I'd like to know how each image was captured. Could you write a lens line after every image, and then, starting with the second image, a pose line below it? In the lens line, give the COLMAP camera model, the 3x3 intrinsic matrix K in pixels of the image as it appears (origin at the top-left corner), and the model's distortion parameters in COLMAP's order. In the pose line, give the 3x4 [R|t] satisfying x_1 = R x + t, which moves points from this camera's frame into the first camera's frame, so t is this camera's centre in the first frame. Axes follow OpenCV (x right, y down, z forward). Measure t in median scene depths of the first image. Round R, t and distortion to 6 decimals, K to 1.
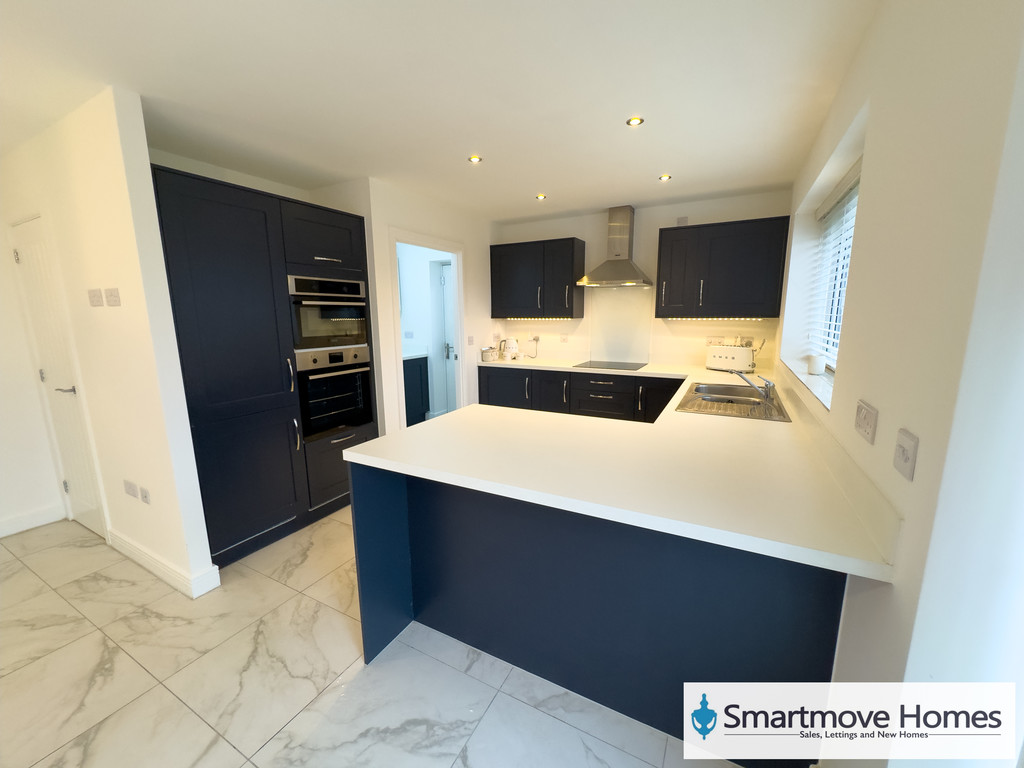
lens RADIAL K [[409.3, 0, 512.0], [0, 409.3, 384.0], [0, 0, 1]] dist [-0.000208, -0.000033]
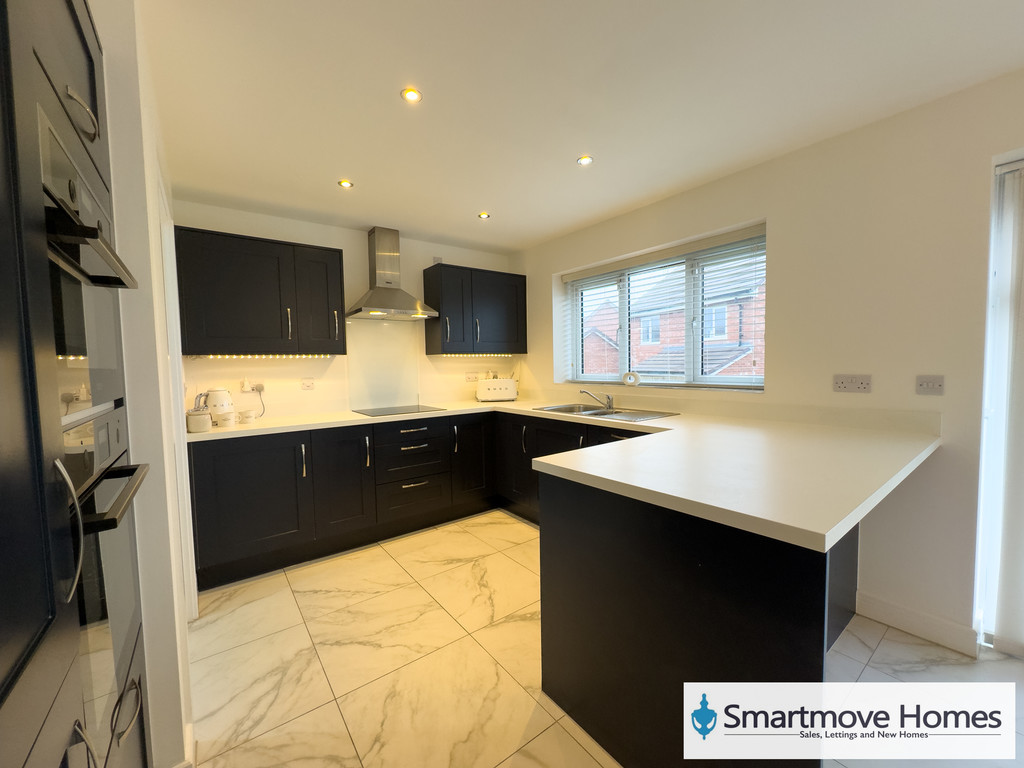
lens RADIAL K [[409.3, 0, 512.0], [0, 409.3, 384.0], [0, 0, 1]] dist [-0.000208, -0.000033]
pose [[0.420878, -0.047422, 0.905877, -0.384416], [0.169968, 0.985069, -0.027401, -0.033930], [-0.891051, 0.165502, 0.422654, 0.402239]]
